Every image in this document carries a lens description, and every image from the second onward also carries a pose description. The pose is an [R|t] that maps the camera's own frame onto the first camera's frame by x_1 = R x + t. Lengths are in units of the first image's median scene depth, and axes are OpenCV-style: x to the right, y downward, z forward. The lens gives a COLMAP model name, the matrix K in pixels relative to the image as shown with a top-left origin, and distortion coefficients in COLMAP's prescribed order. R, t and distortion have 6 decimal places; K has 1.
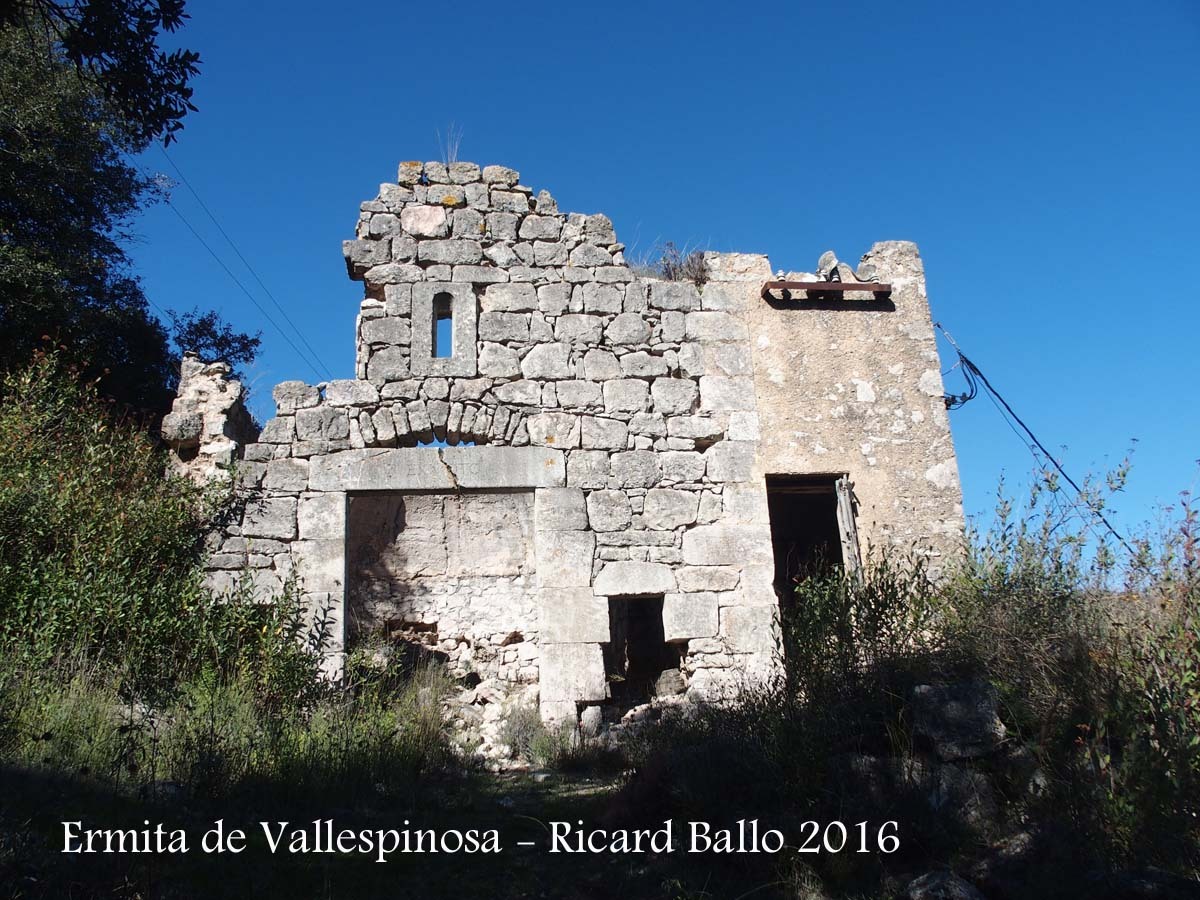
lens RADIAL K [[995.8, 0, 599.2], [0, 995.8, 457.5], [0, 0, 1]] dist [-0.057780, 0.002476]
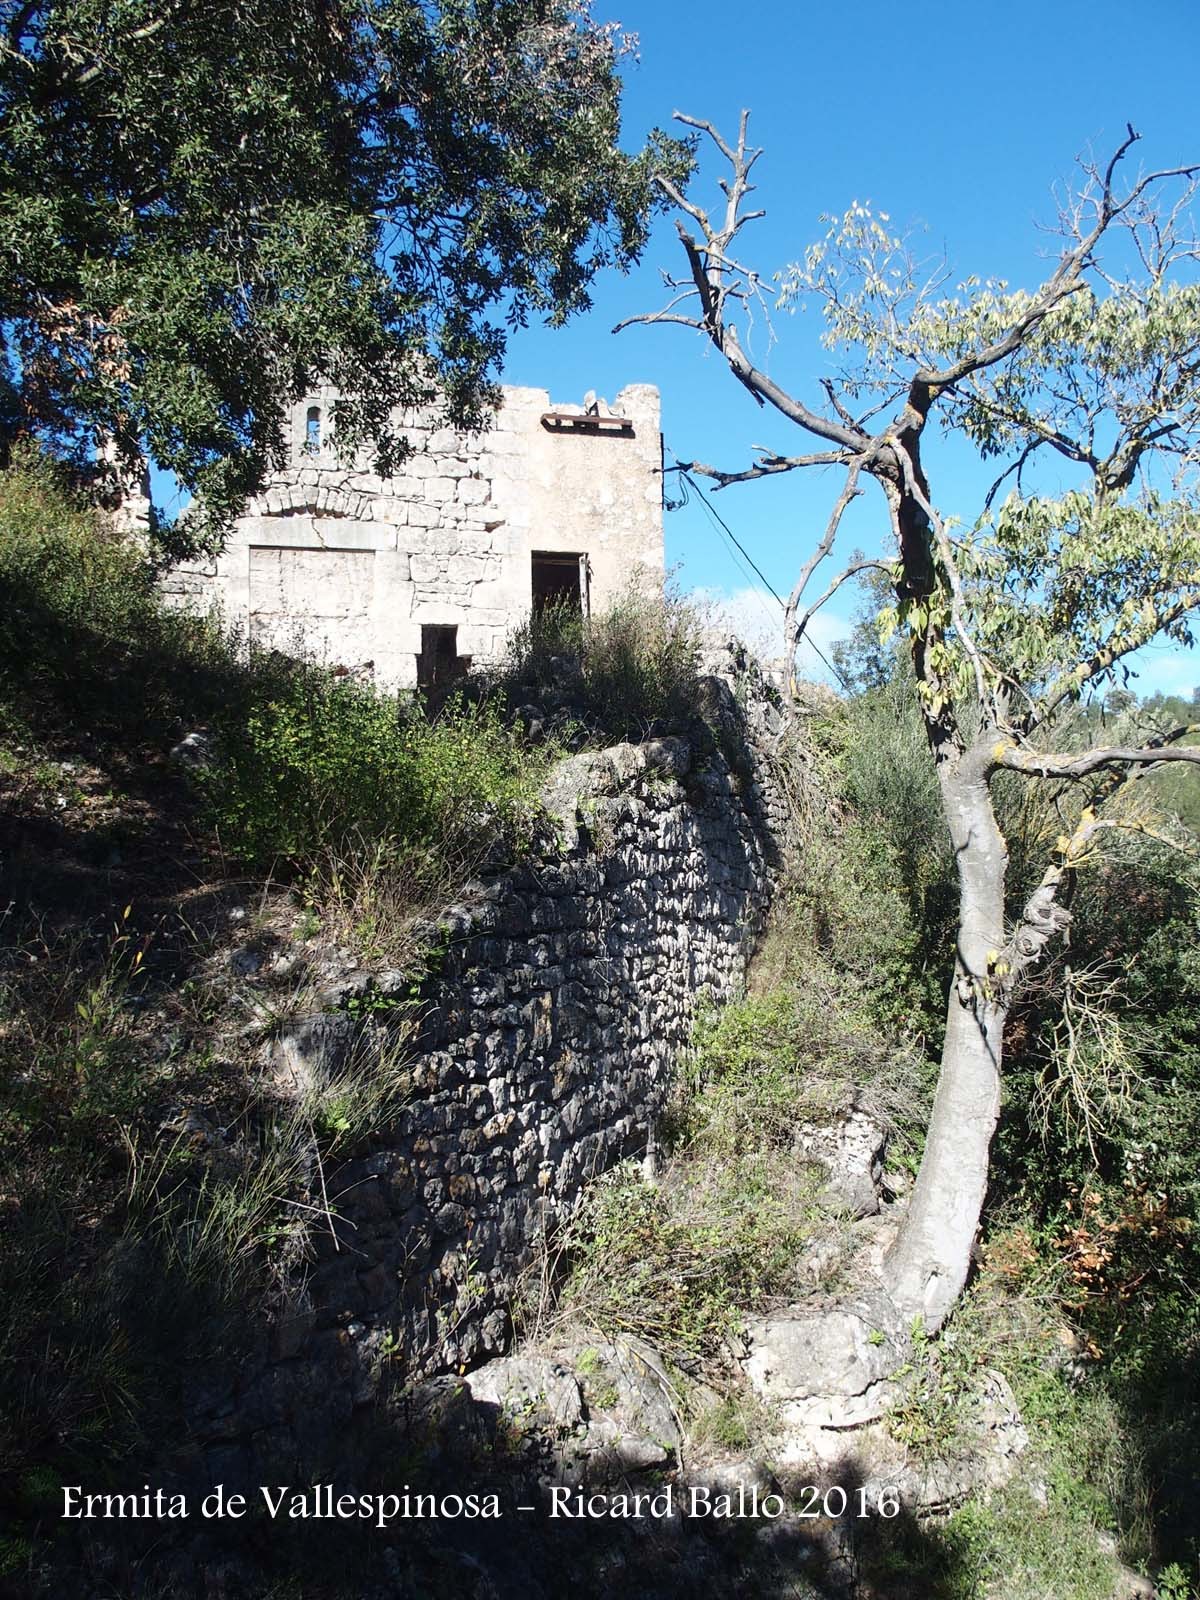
lens RADIAL K [[1327.7, 0, 596.3], [0, 1327.7, 796.8], [0, 0, 1]] dist [-0.057780, 0.002476]
pose [[0.989334, 0.039835, 0.140114, -0.000138], [-0.070675, 0.972347, 0.222591, -0.070243], [-0.127373, -0.230119, 0.964791, -0.975899]]
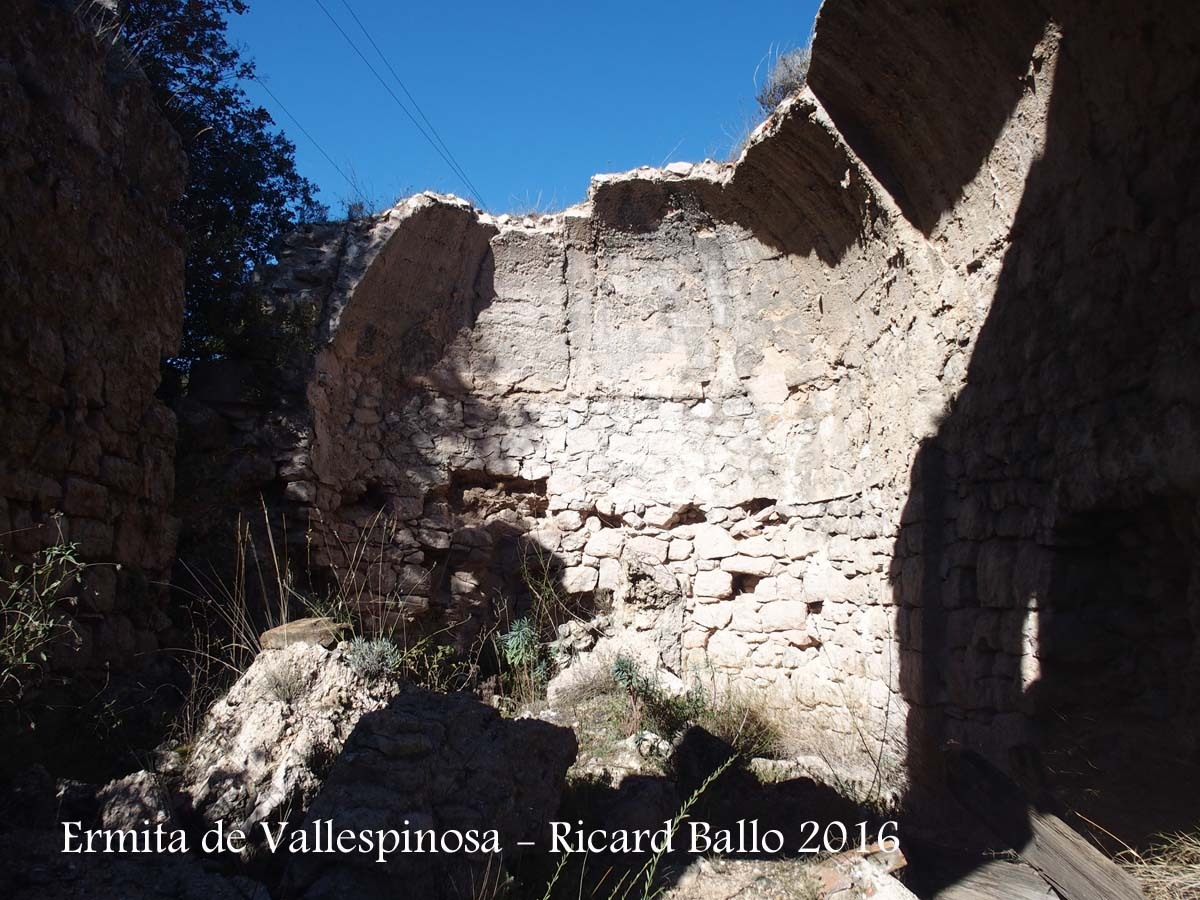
lens RADIAL K [[995.8, 0, 599.3], [0, 995.8, 452.2], [0, 0, 1]] dist [-0.057780, 0.002476]
pose [[0.992119, 0.059702, -0.110164, -0.130656], [-0.037652, 0.980607, 0.192335, 0.080097], [0.119510, -0.186671, 0.975126, 0.817809]]
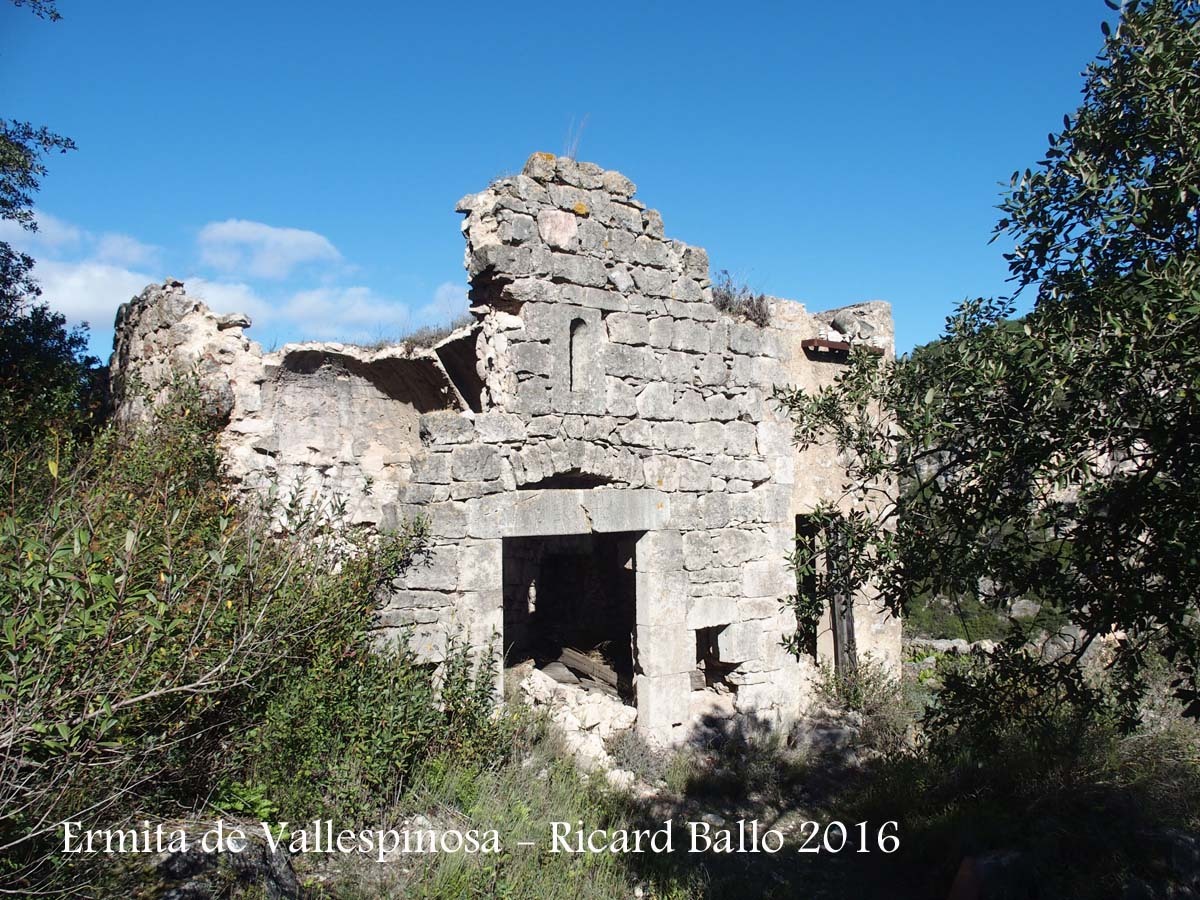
lens RADIAL K [[995.8, 0, 603.5], [0, 995.8, 458.8], [0, 0, 1]] dist [-0.057780, 0.002476]
pose [[0.854175, 0.063215, 0.516129, -0.609345], [-0.194382, 0.959440, 0.204184, -0.231833], [-0.482287, -0.274735, 0.831817, 0.149657]]
